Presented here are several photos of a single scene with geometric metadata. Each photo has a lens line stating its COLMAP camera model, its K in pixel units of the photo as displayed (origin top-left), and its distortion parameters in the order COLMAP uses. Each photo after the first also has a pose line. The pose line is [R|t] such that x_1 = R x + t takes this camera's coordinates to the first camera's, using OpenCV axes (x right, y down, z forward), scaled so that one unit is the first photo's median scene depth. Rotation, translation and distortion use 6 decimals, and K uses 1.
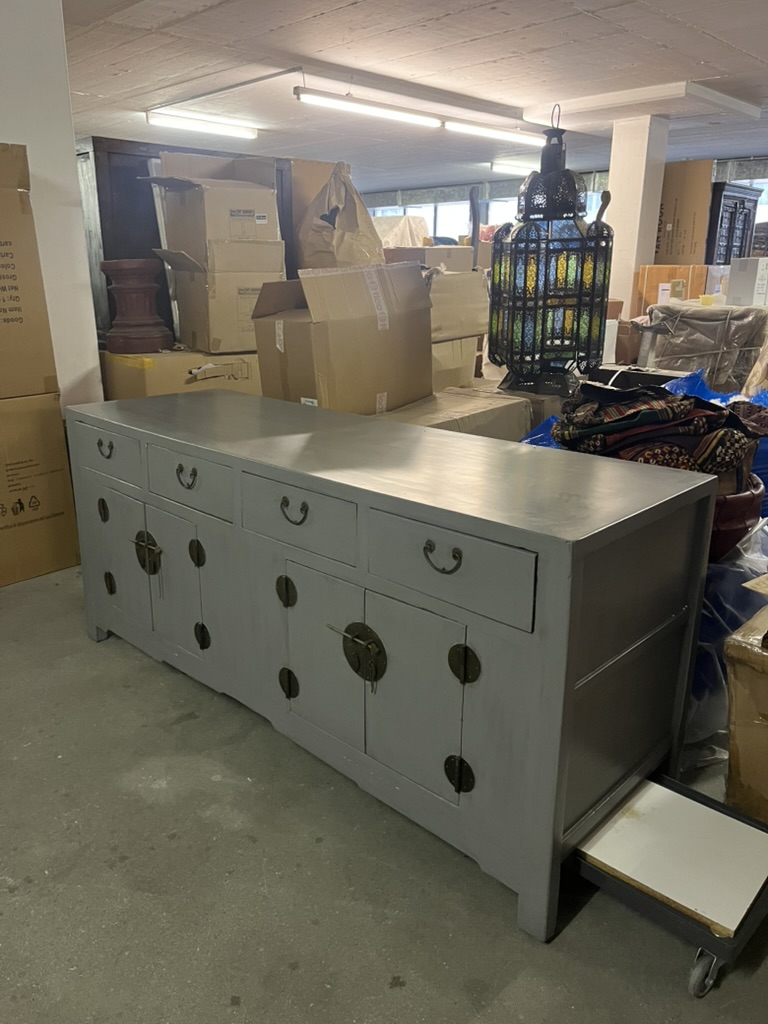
lens RADIAL K [[788.3, 0, 384.0], [0, 788.3, 512.0], [0, 0, 1]] dist [0.079949, -0.160736]
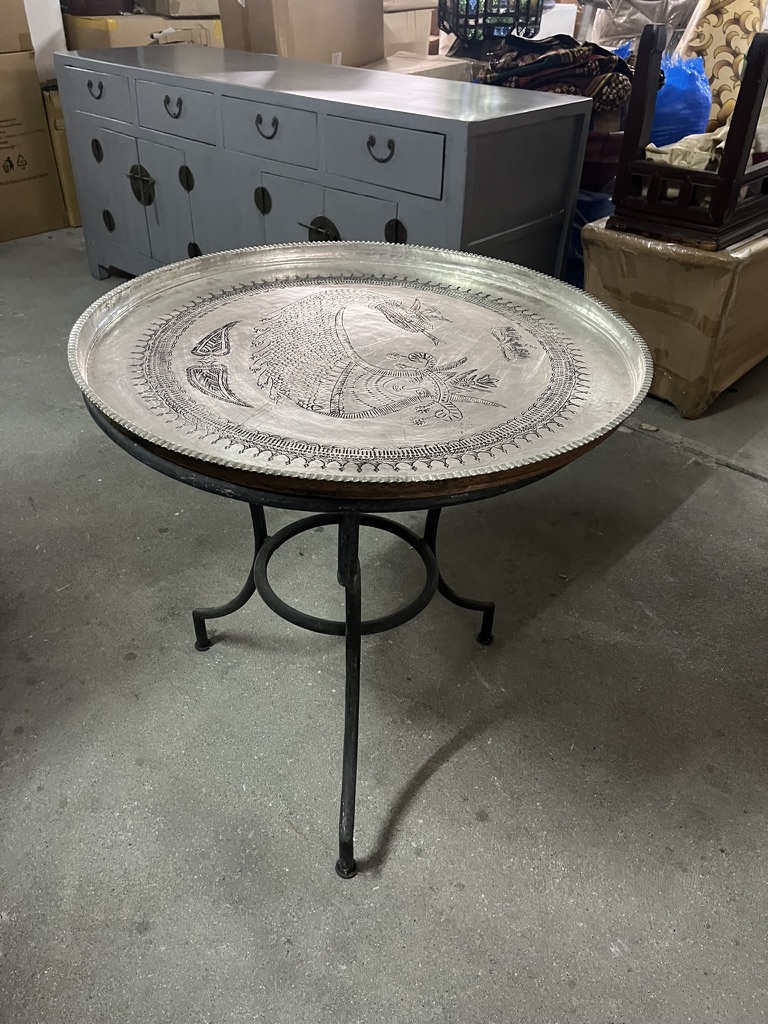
lens RADIAL K [[781.2, 0, 404.4], [0, 781.2, 513.7], [0, 0, 1]] dist [0.094100, -0.137687]
pose [[0.997541, -0.012114, 0.069032, 0.008317], [-0.010117, 0.949746, 0.312858, 0.142310], [-0.069353, -0.312787, 0.947288, -0.314083]]
